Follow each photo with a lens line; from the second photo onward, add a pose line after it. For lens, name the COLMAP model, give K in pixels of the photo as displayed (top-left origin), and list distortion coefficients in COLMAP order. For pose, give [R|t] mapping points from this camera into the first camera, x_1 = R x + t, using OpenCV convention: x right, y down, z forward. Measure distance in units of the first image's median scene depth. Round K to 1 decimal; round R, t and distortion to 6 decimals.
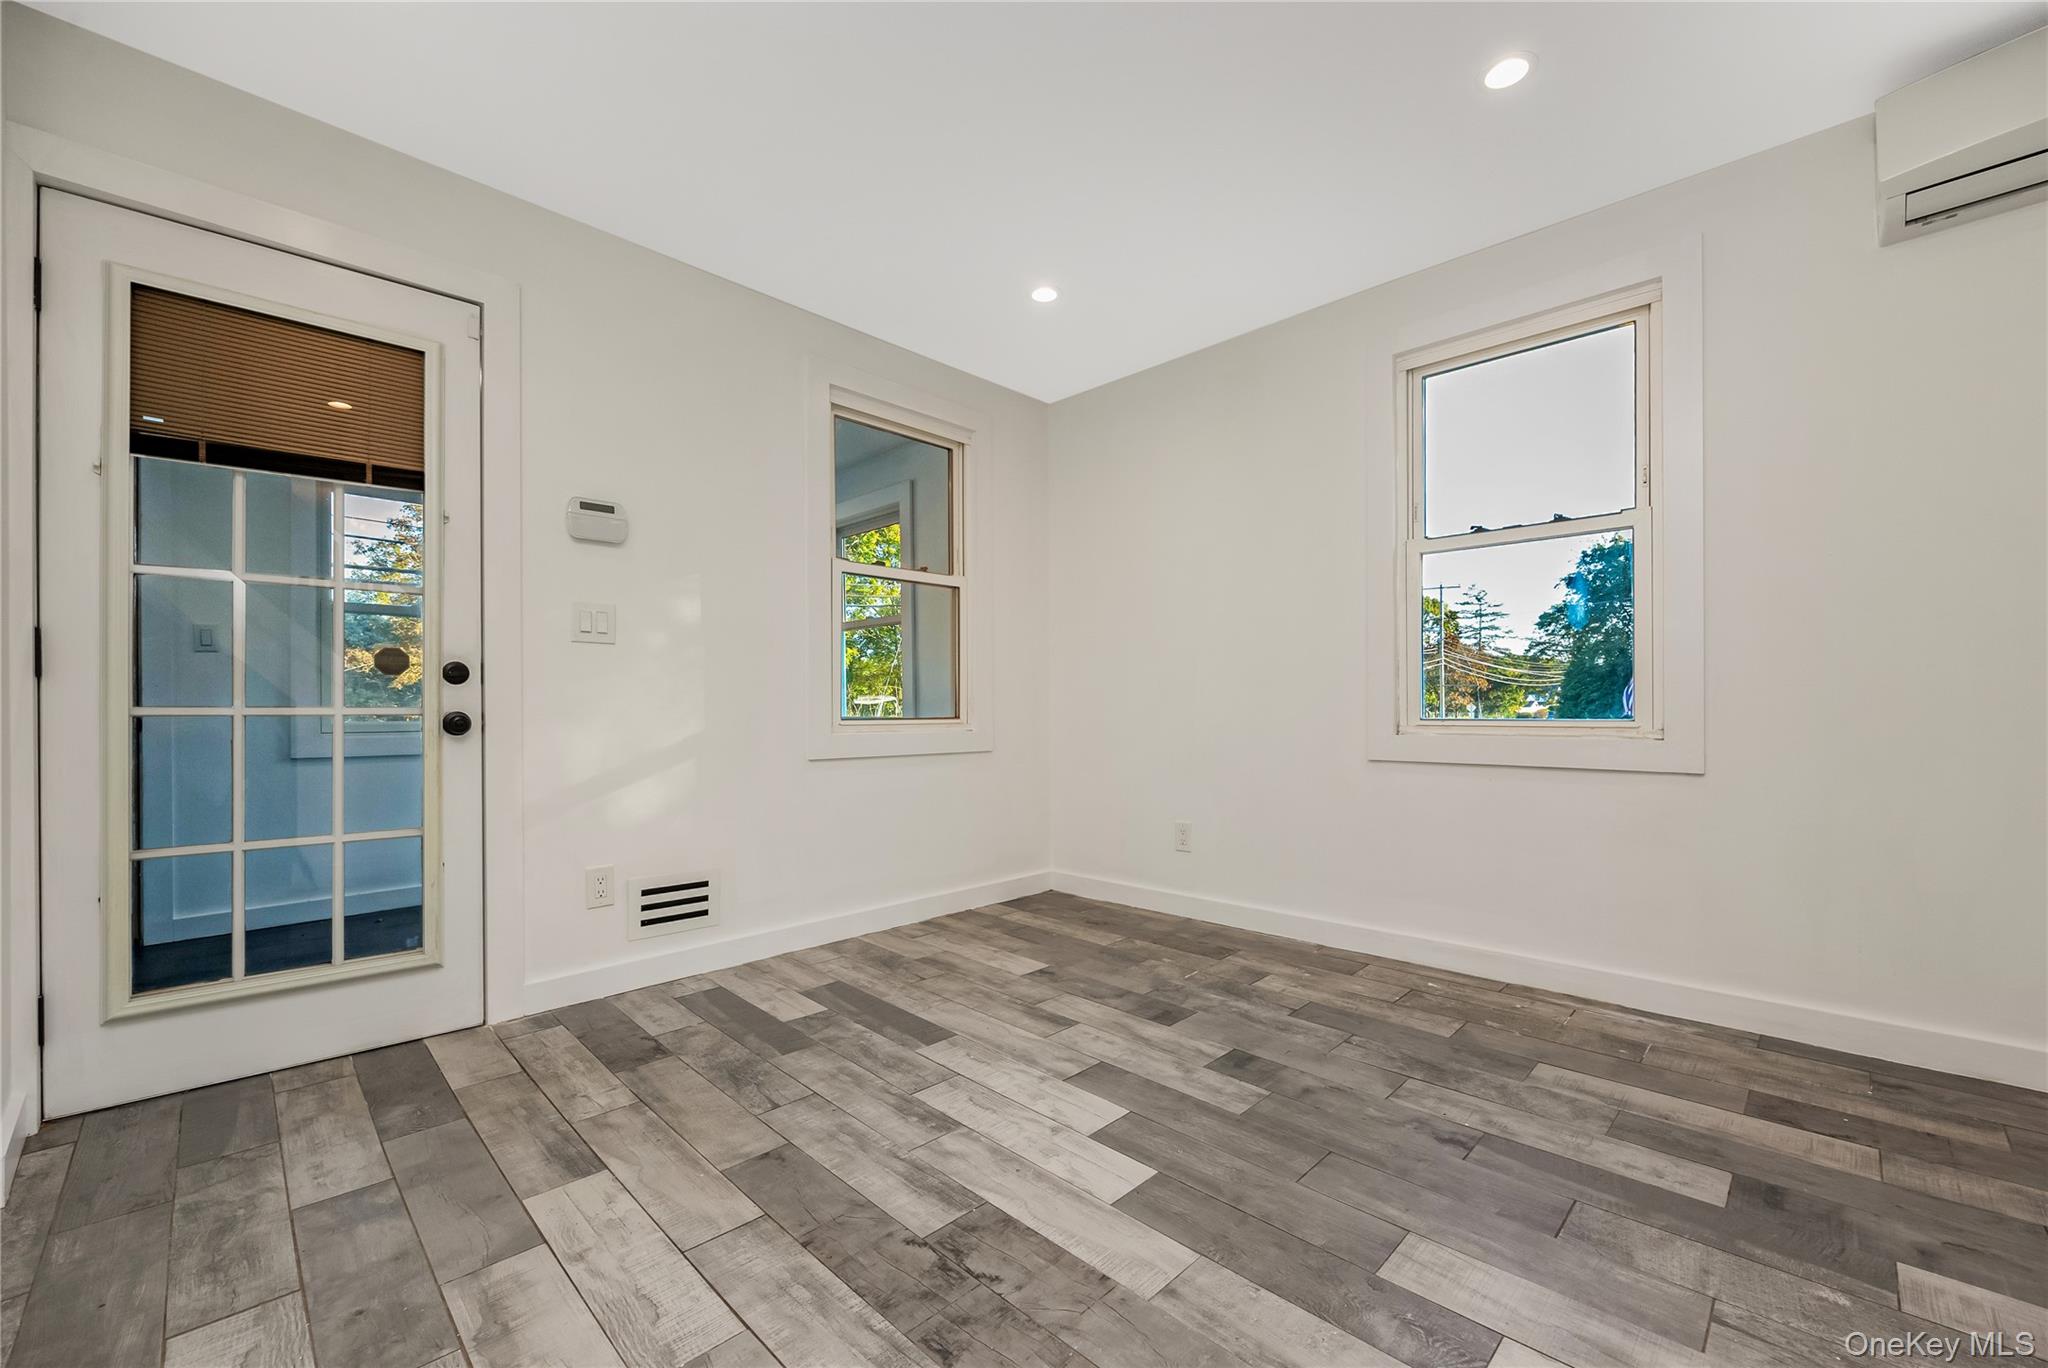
lens RADIAL K [[827.7, 0, 1077.6], [0, 827.7, 713.3], [0, 0, 1]] dist [-0.003504, -0.000375]
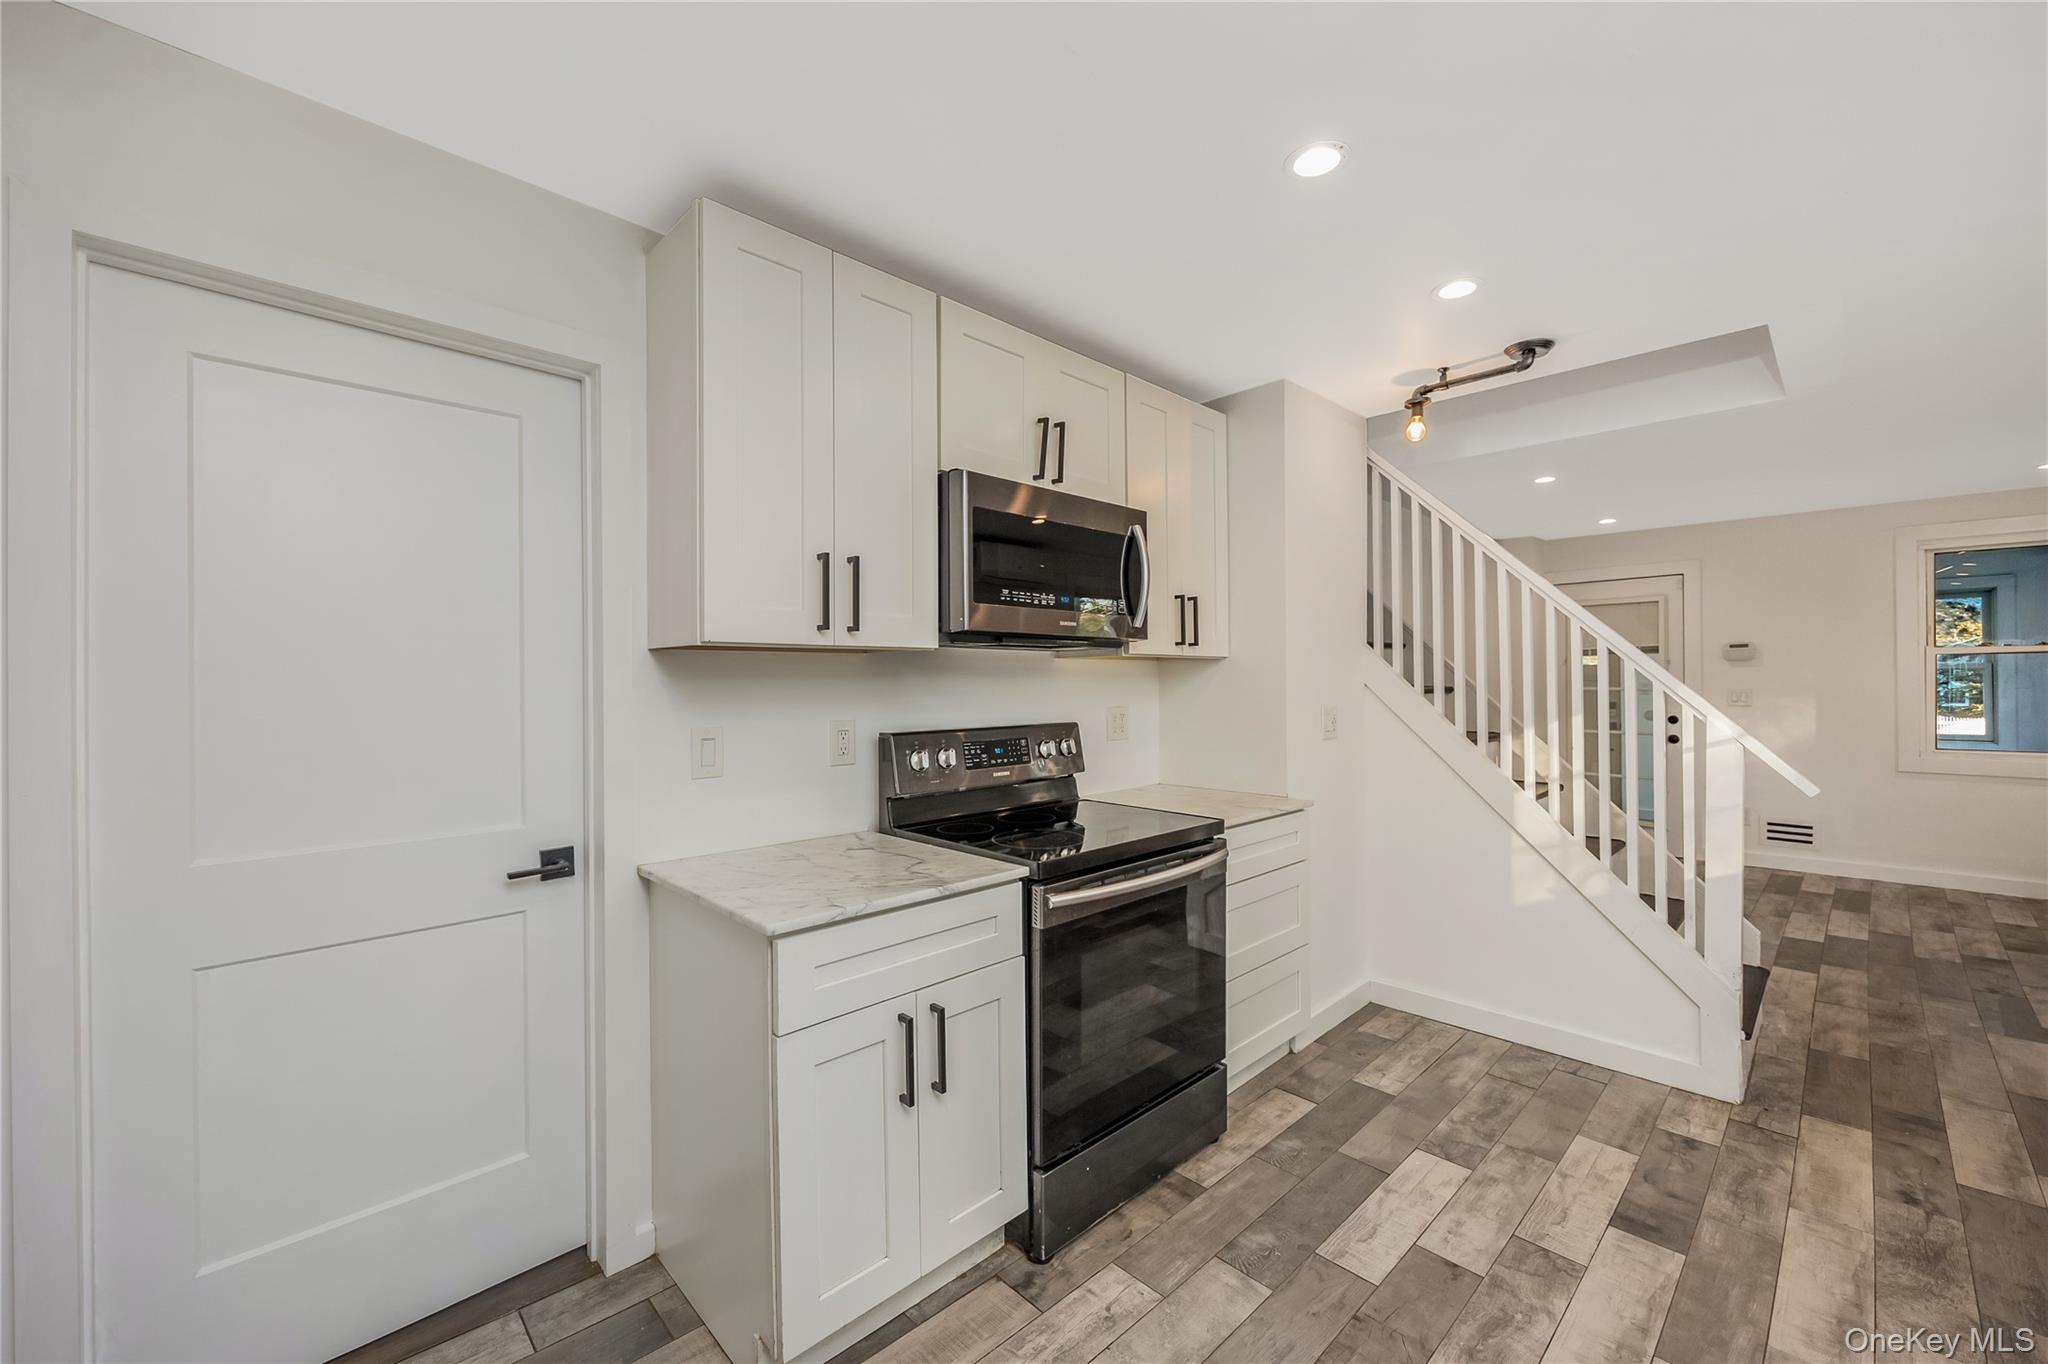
lens RADIAL K [[827.7, 0, 1027.1], [0, 827.7, 676.0], [0, 0, 1]] dist [-0.003504, -0.000375]
pose [[-0.021600, -0.003701, -0.999760, 1.886792], [0.007307, 0.999966, -0.003860, -0.190549], [0.999740, -0.007388, -0.021573, -0.972291]]
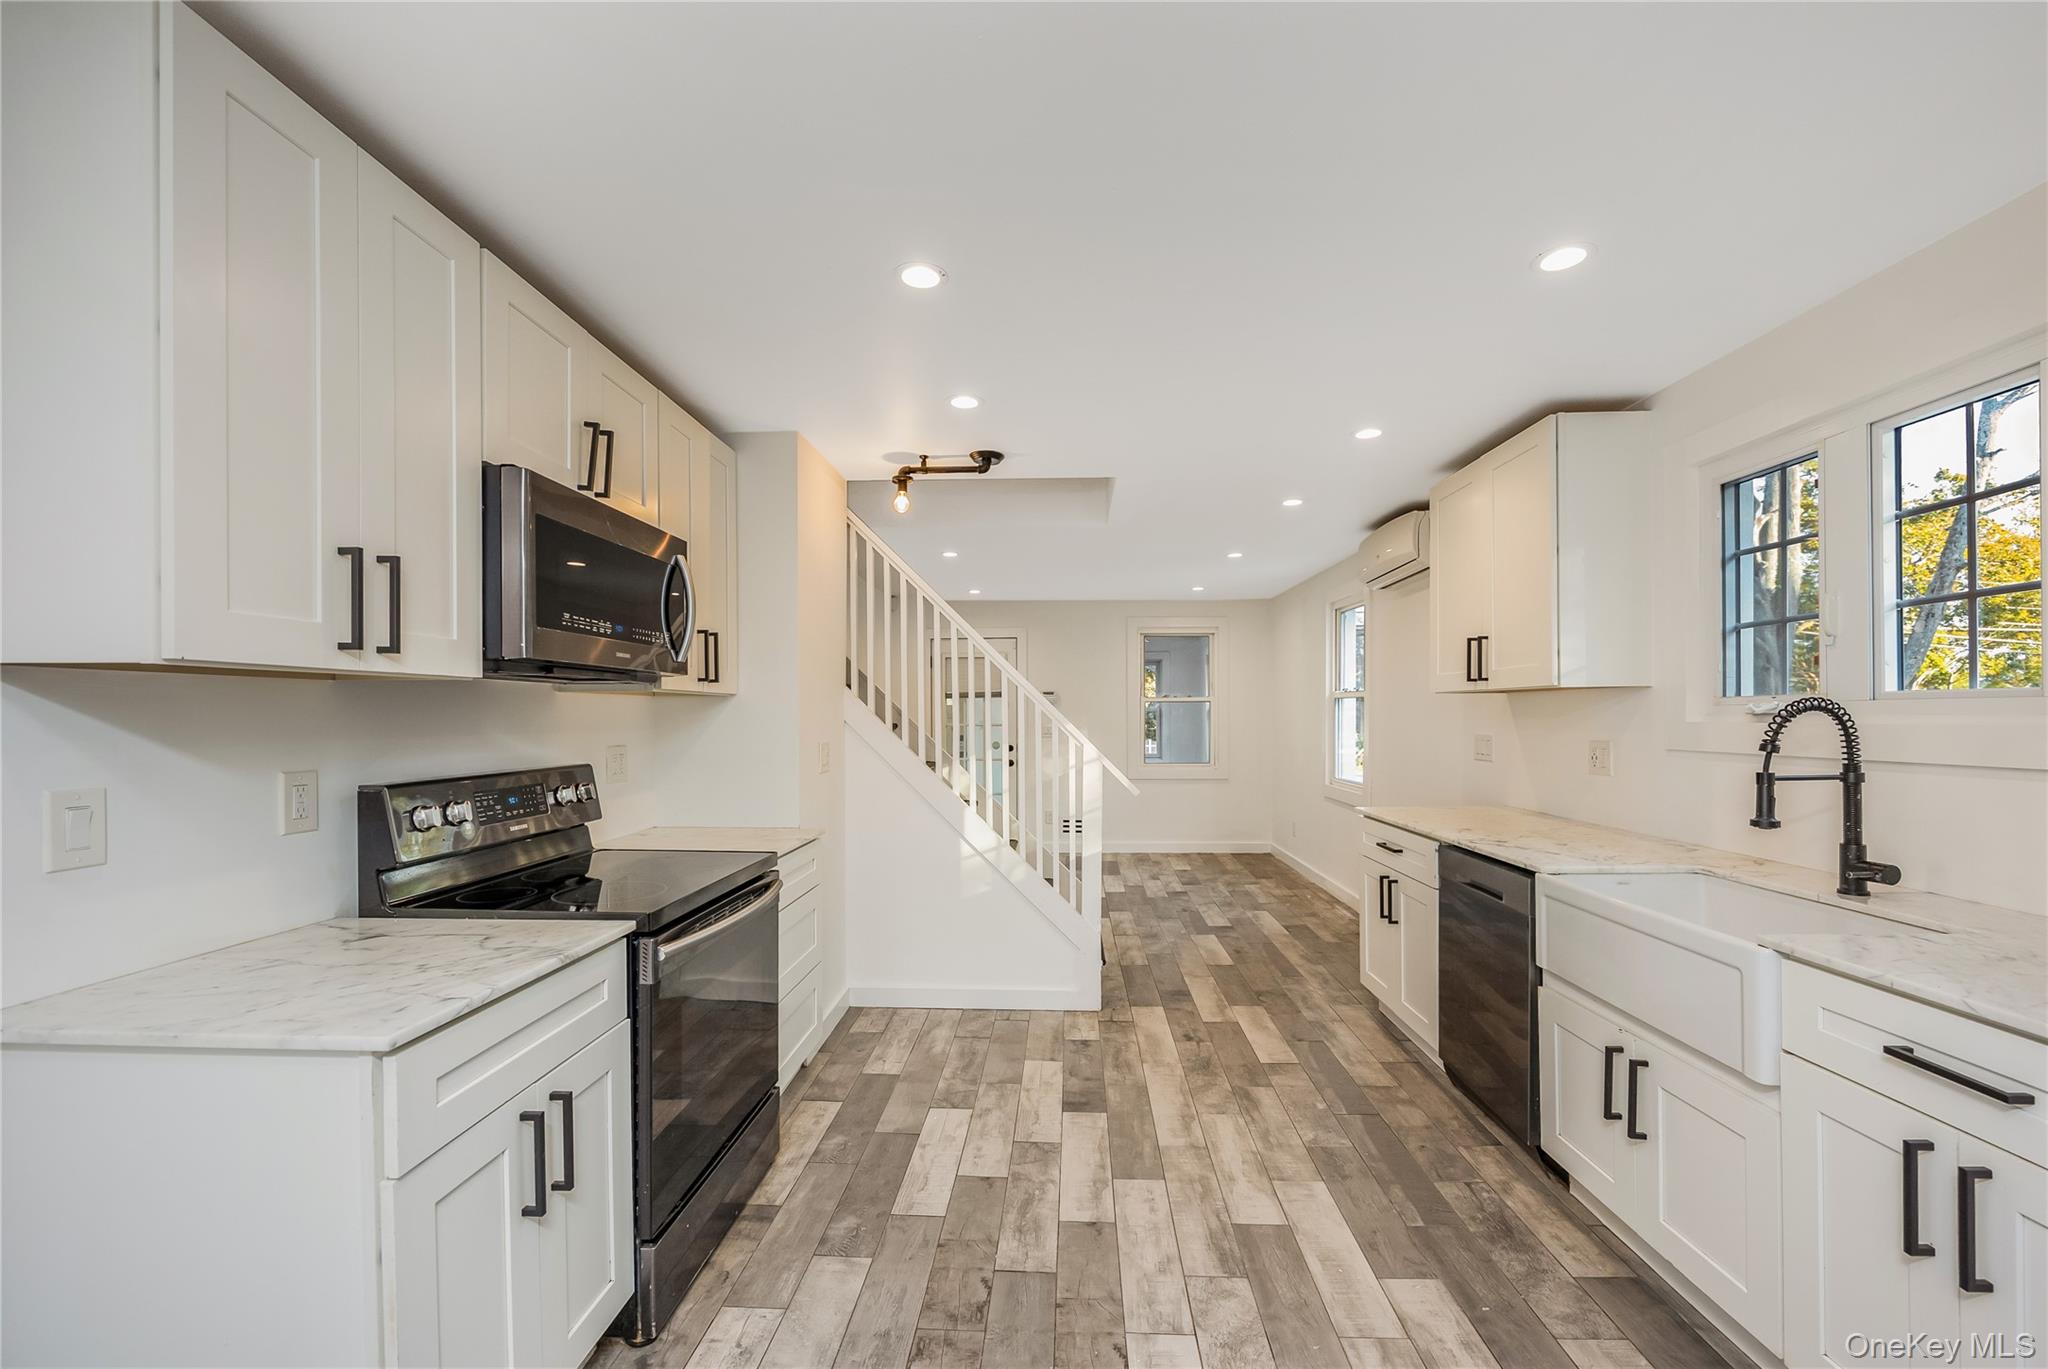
lens RADIAL K [[827.7, 0, 1063.7], [0, 827.7, 715.3], [0, 0, 1]] dist [-0.003504, -0.000375]
pose [[0.686567, 0.002459, -0.727063, 1.881861], [-0.000666, 0.999996, 0.002753, -0.193495], [0.727066, -0.001406, 0.686566, -1.193461]]
